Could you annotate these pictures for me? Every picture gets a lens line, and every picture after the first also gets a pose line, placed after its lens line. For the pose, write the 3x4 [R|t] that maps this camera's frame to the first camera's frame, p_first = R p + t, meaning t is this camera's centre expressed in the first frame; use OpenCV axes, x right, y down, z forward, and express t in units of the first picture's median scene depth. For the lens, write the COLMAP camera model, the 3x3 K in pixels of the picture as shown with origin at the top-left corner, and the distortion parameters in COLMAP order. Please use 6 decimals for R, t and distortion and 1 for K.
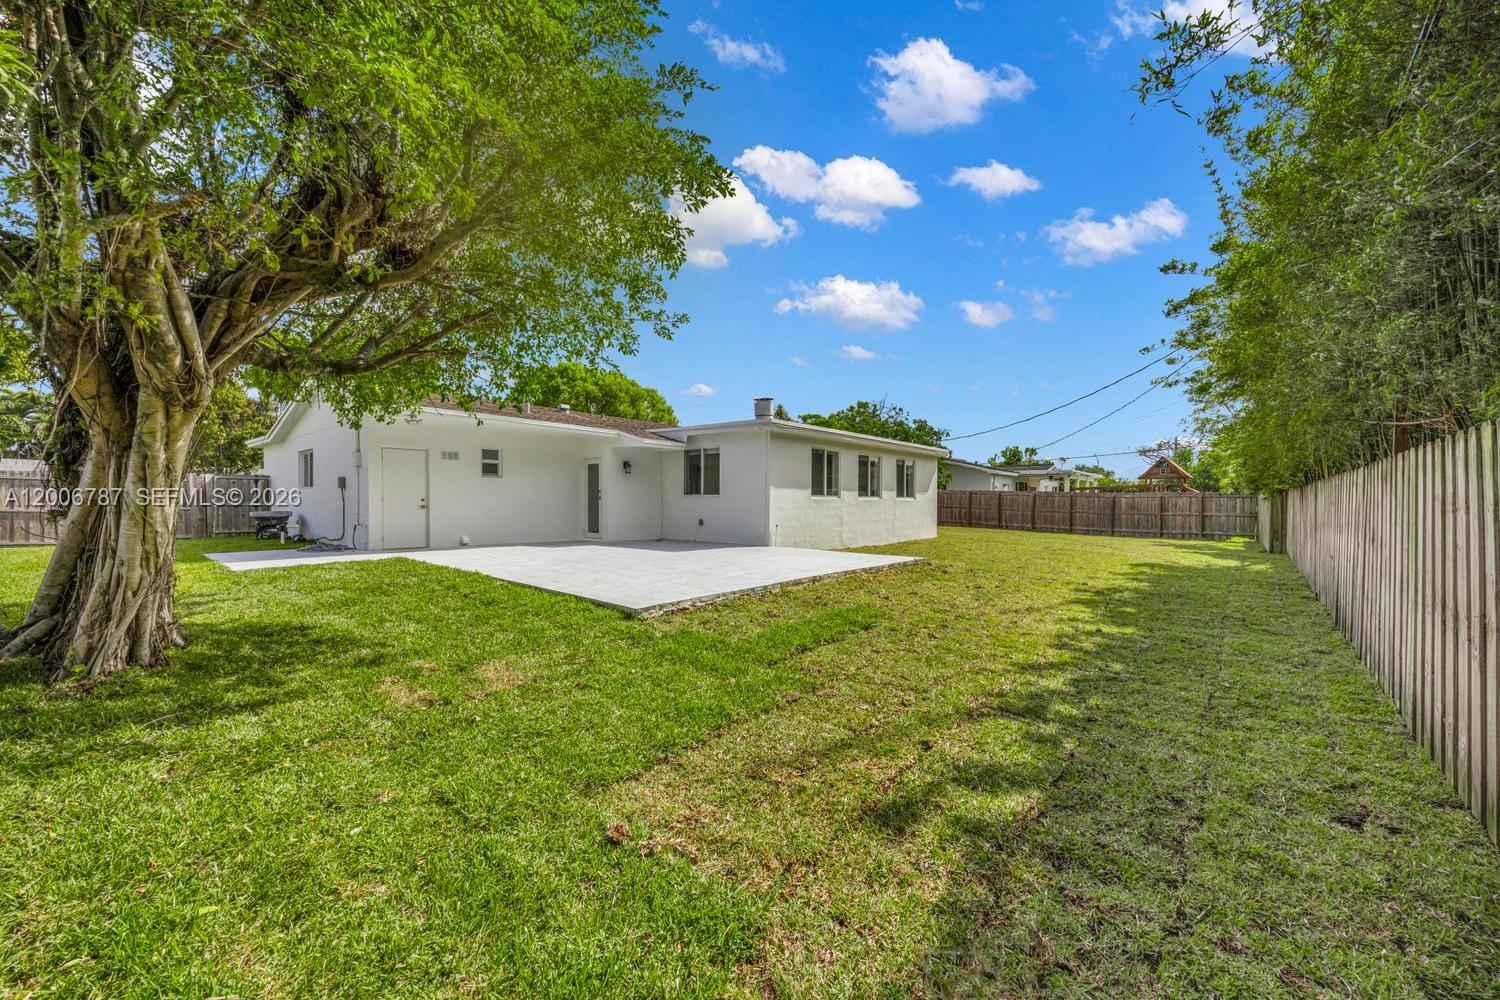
lens RADIAL K [[572.7, 0, 779.5], [0, 572.7, 504.5], [0, 0, 1]] dist [-0.001056, 0.000057]
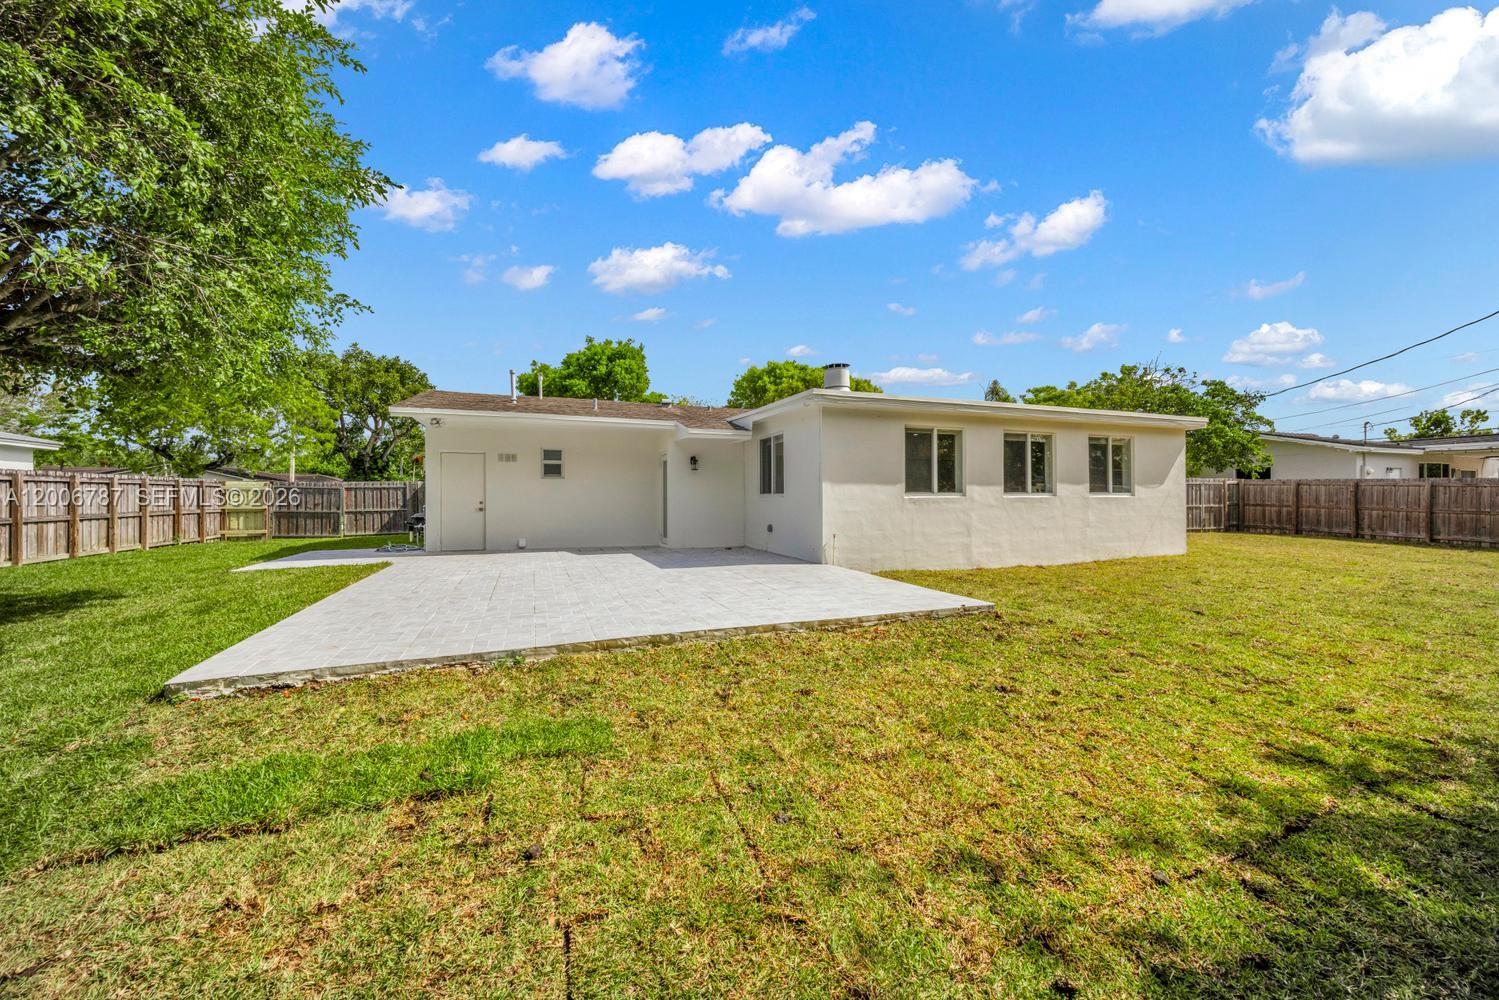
lens RADIAL K [[573.3, 0, 752.1], [0, 573.3, 498.6], [0, 0, 1]] dist [-0.001701, -0.000105]
pose [[0.873929, -0.006338, -0.486012, 0.210691], [0.004866, 0.999979, -0.004291, -0.006129], [0.486029, 0.001385, 0.873942, 0.254115]]
